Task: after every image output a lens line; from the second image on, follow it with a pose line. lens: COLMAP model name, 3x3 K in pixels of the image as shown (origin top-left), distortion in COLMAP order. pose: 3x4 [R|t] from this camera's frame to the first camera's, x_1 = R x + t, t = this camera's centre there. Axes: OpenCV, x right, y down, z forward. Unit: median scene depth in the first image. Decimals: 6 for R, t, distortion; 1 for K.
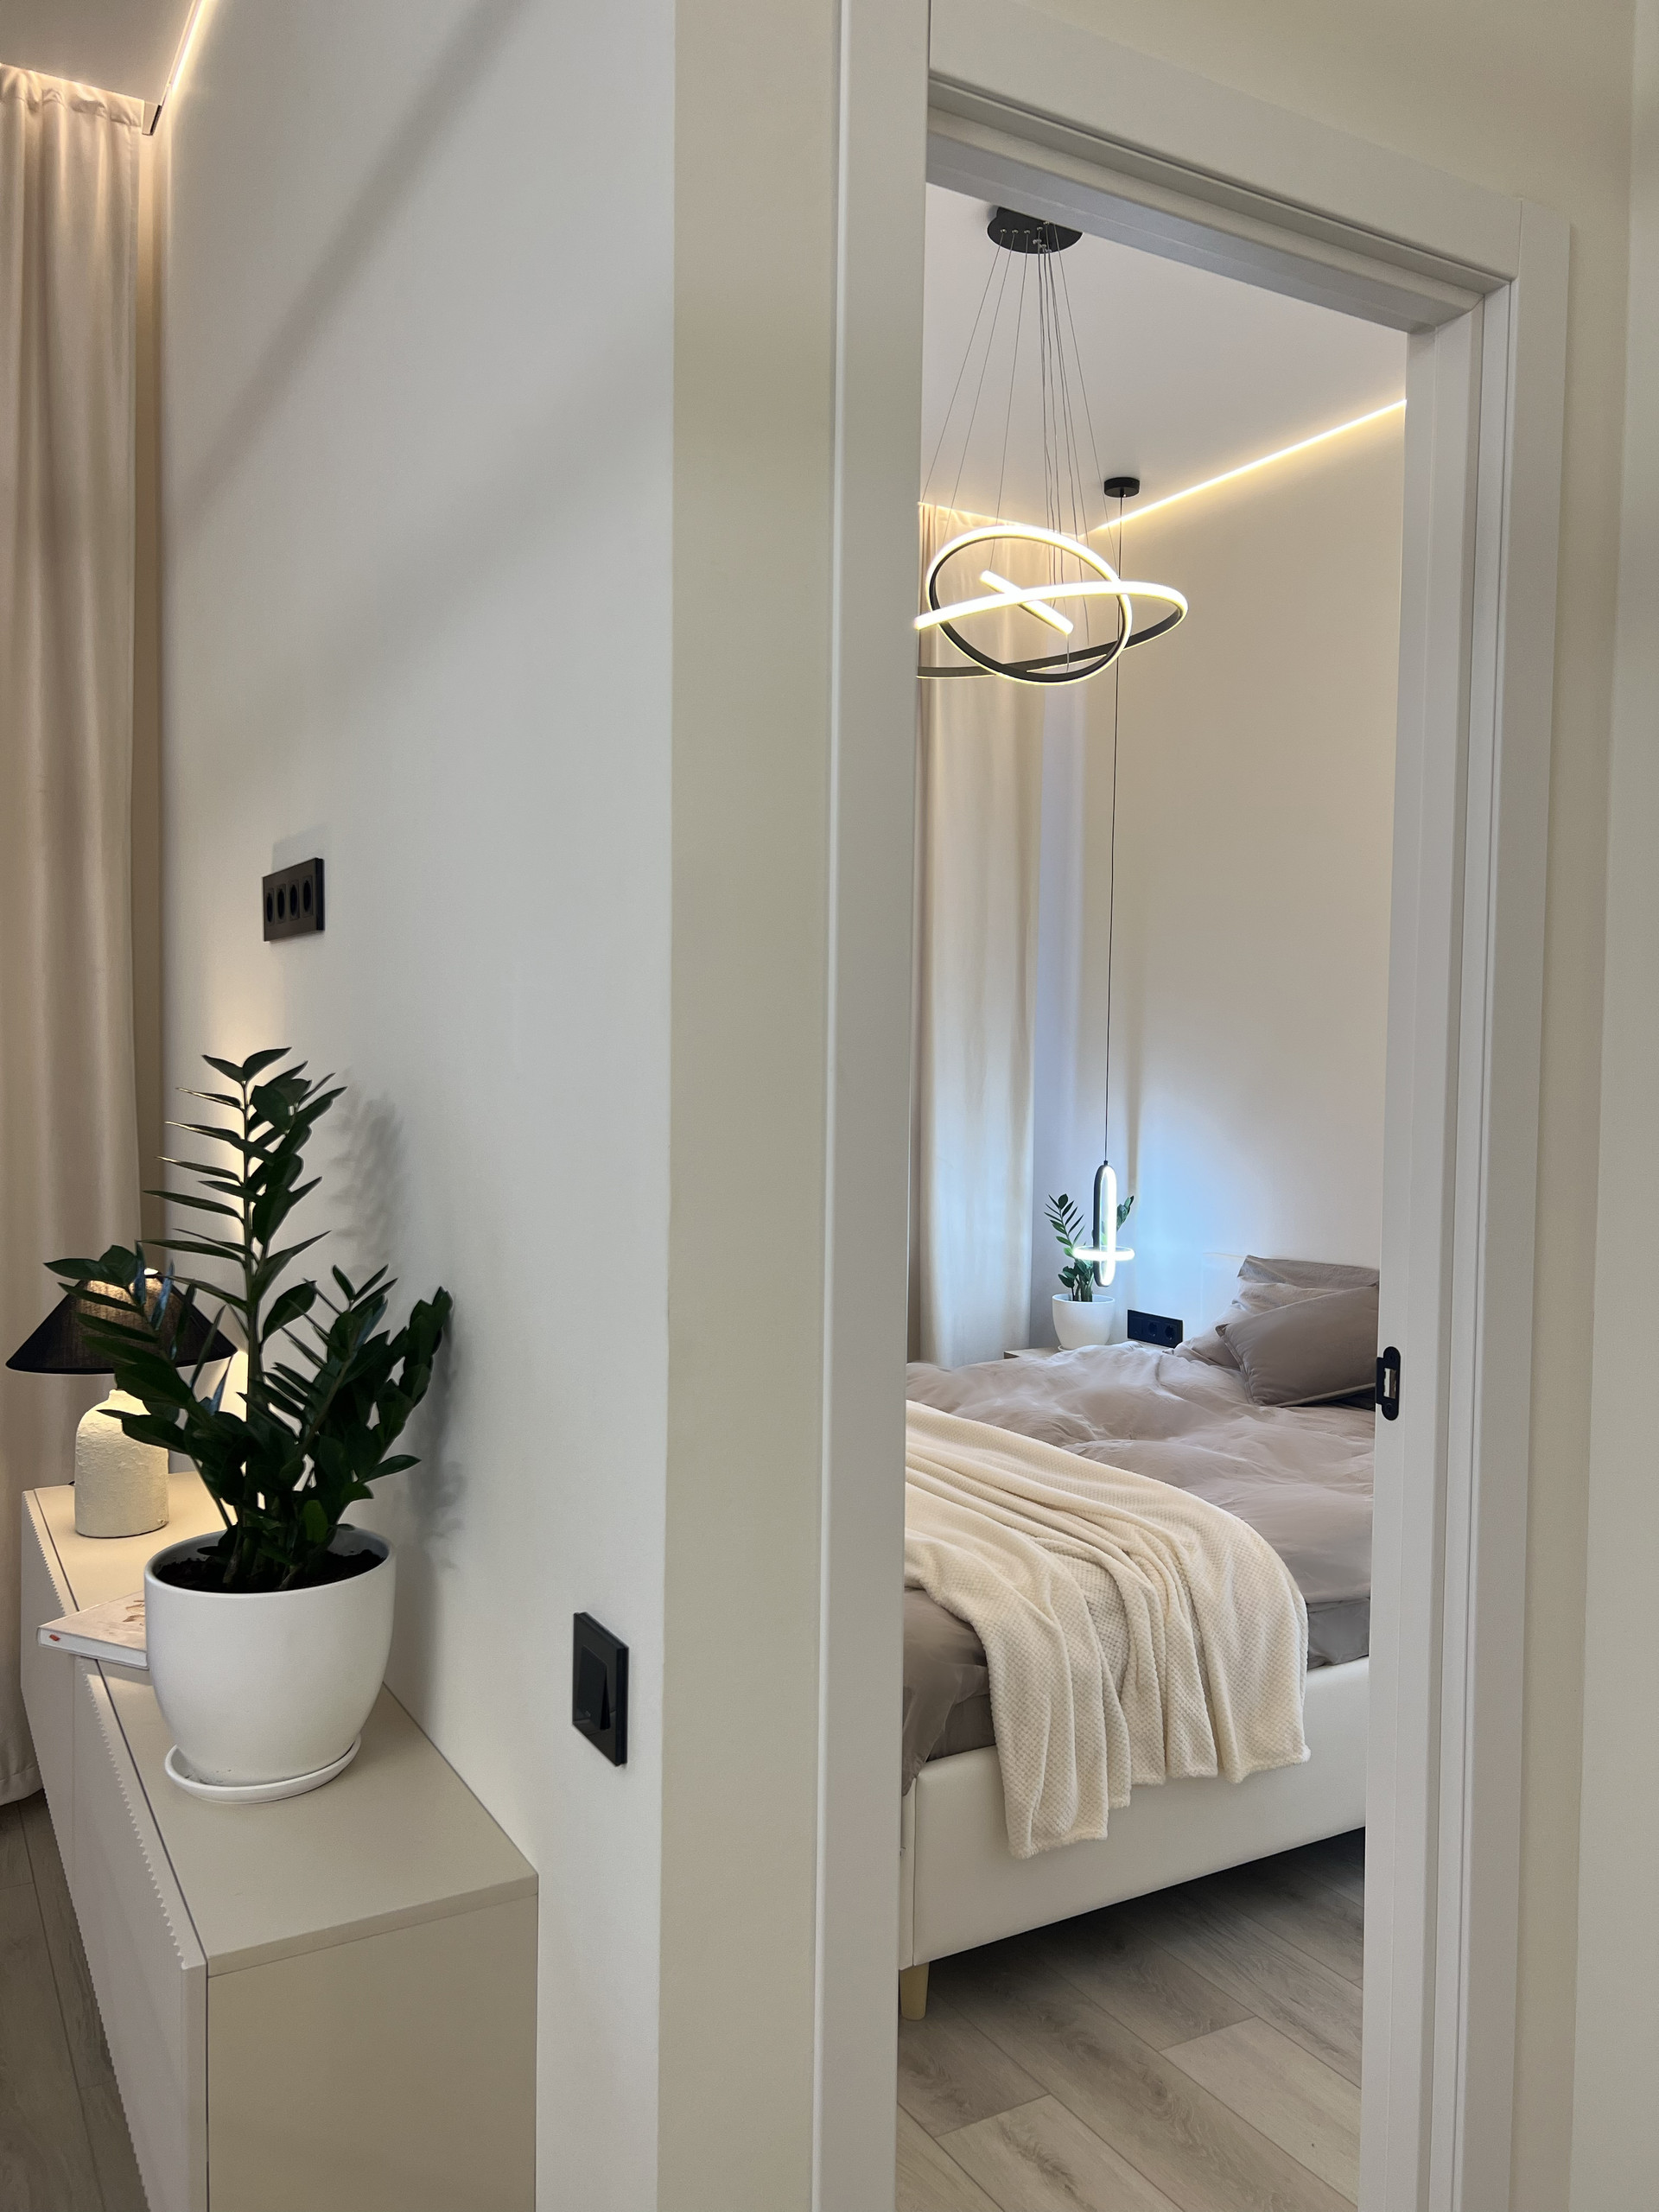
lens RADIAL K [[1633.1, 0, 810.5], [0, 1633.1, 1108.6], [0, 0, 1]] dist [0.035138, -0.010412]
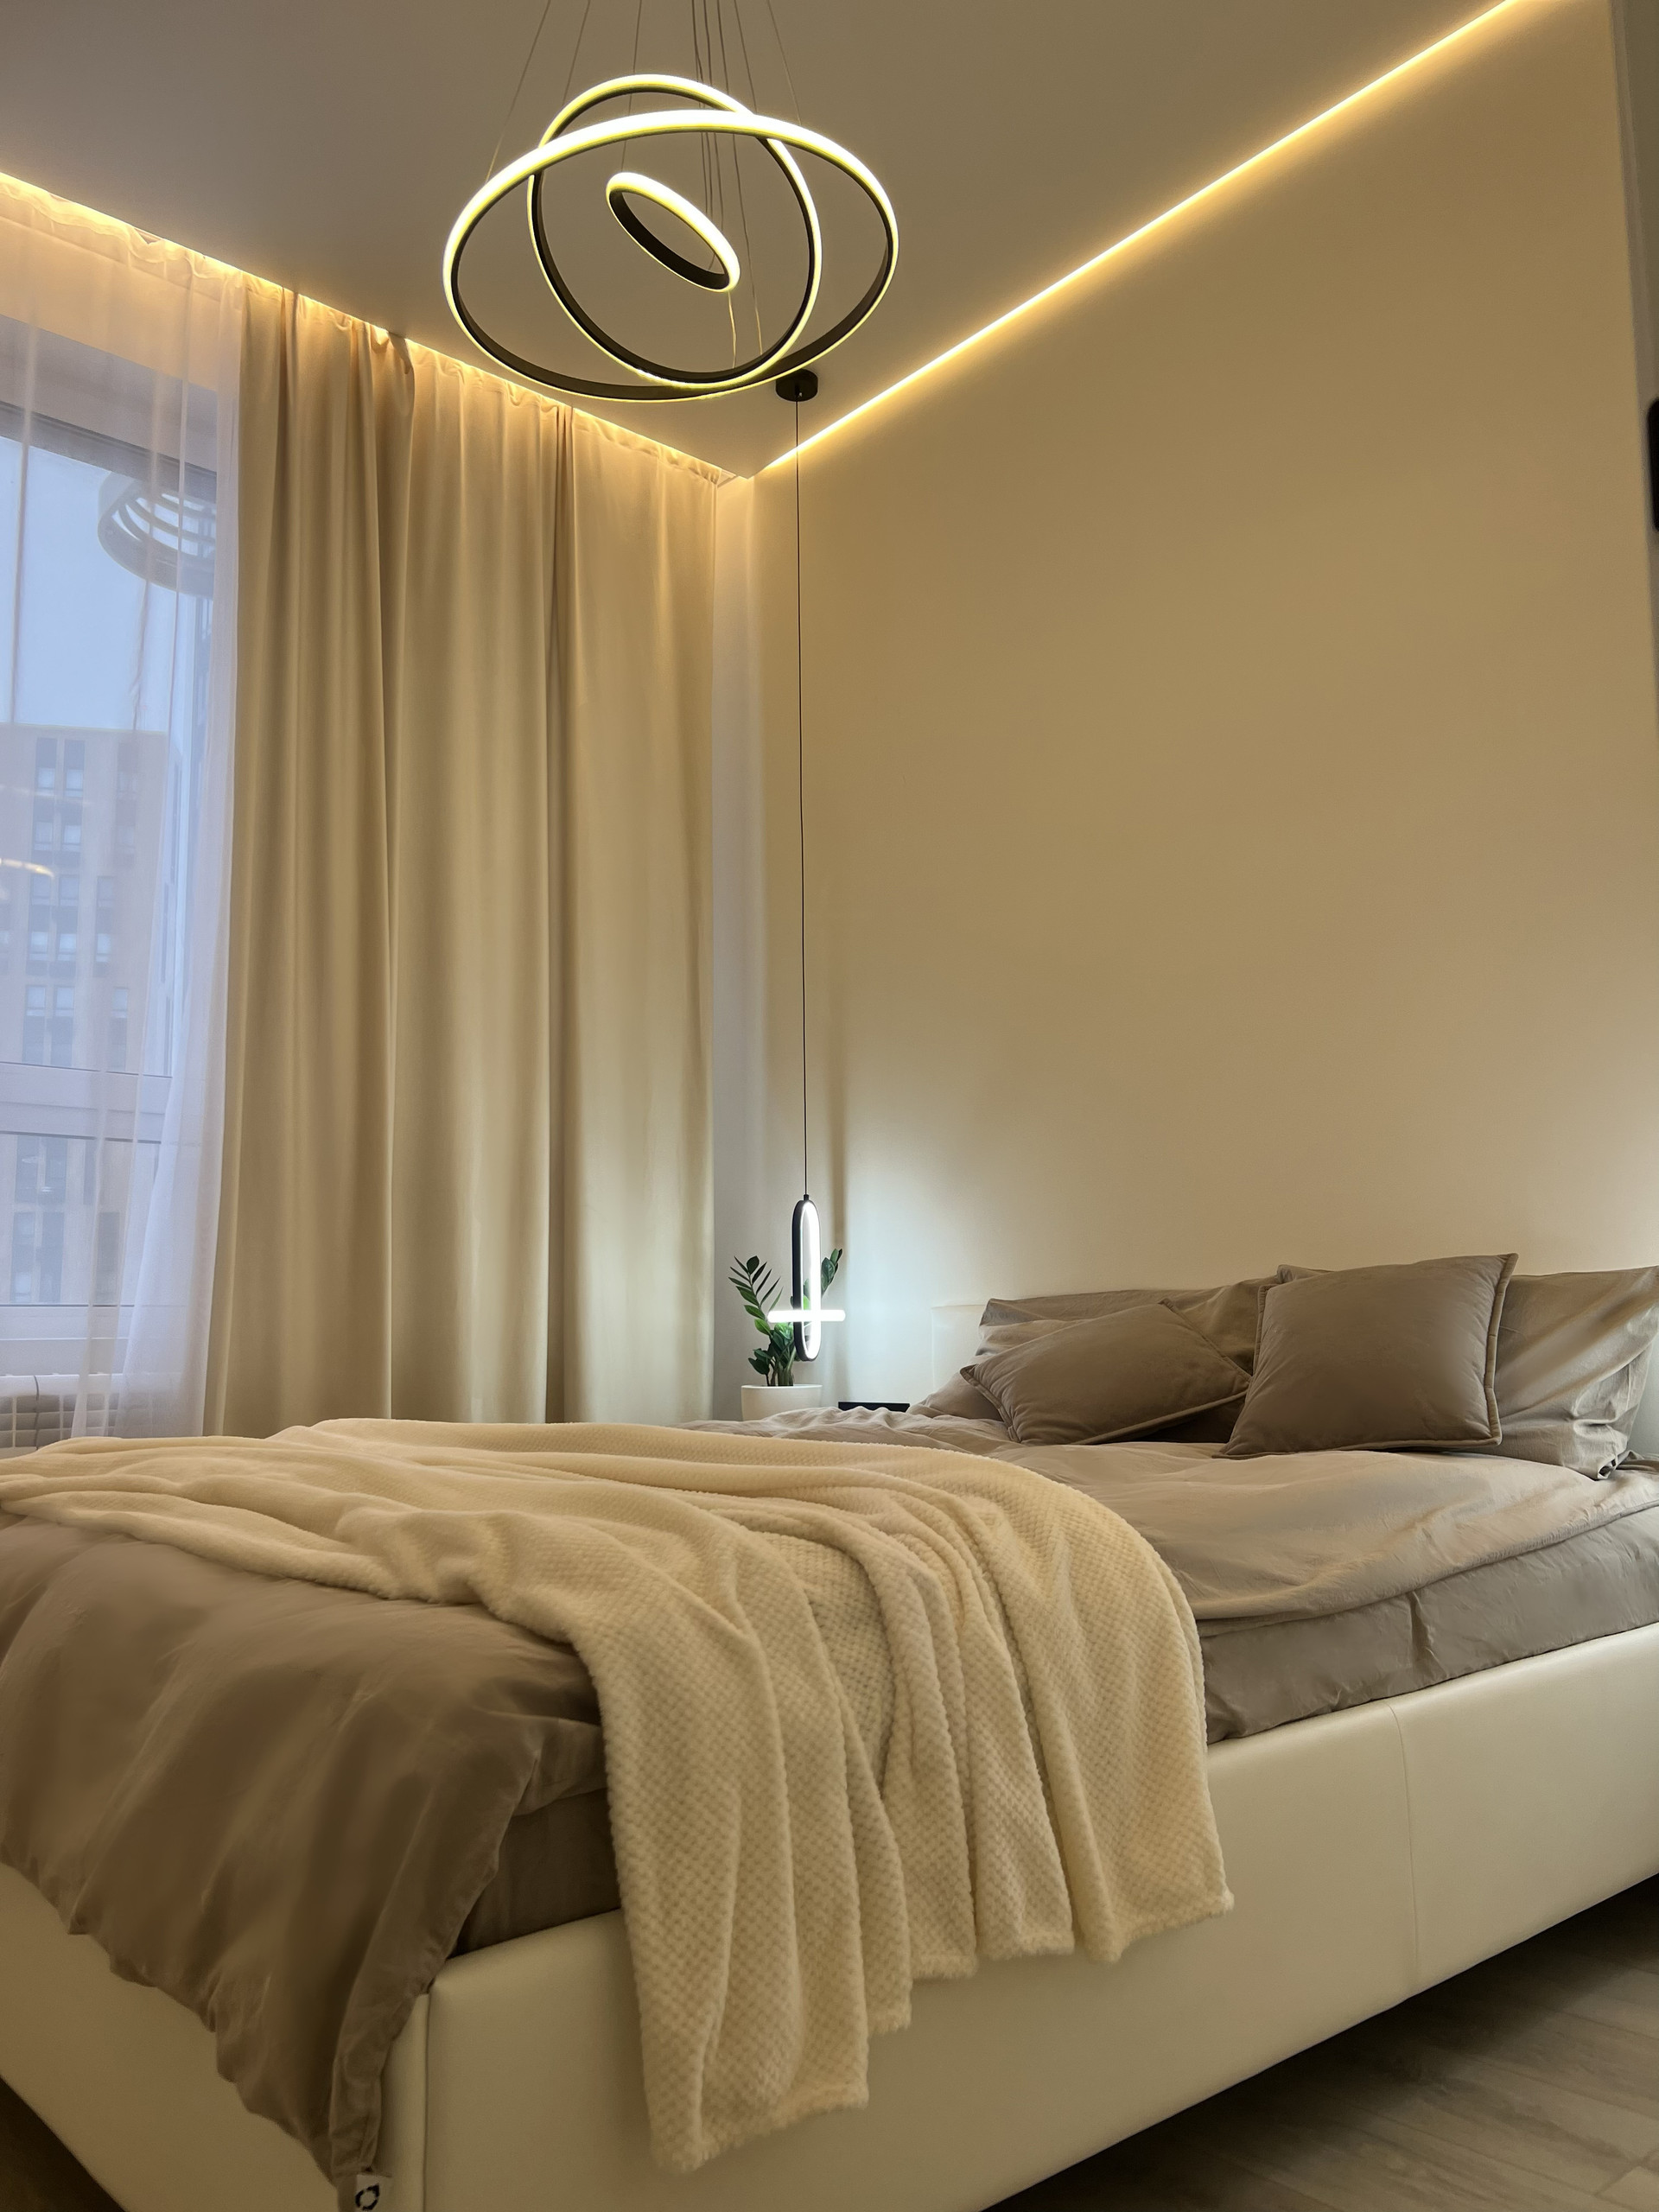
lens RADIAL K [[1633.1, 0, 786.4], [0, 1633.1, 1128.6], [0, 0, 1]] dist [0.035138, -0.010412]
pose [[0.984734, -0.003407, 0.174035, 0.075093], [0.030290, 0.987909, -0.152048, 0.233332], [-0.171412, 0.154999, 0.972930, 0.491210]]
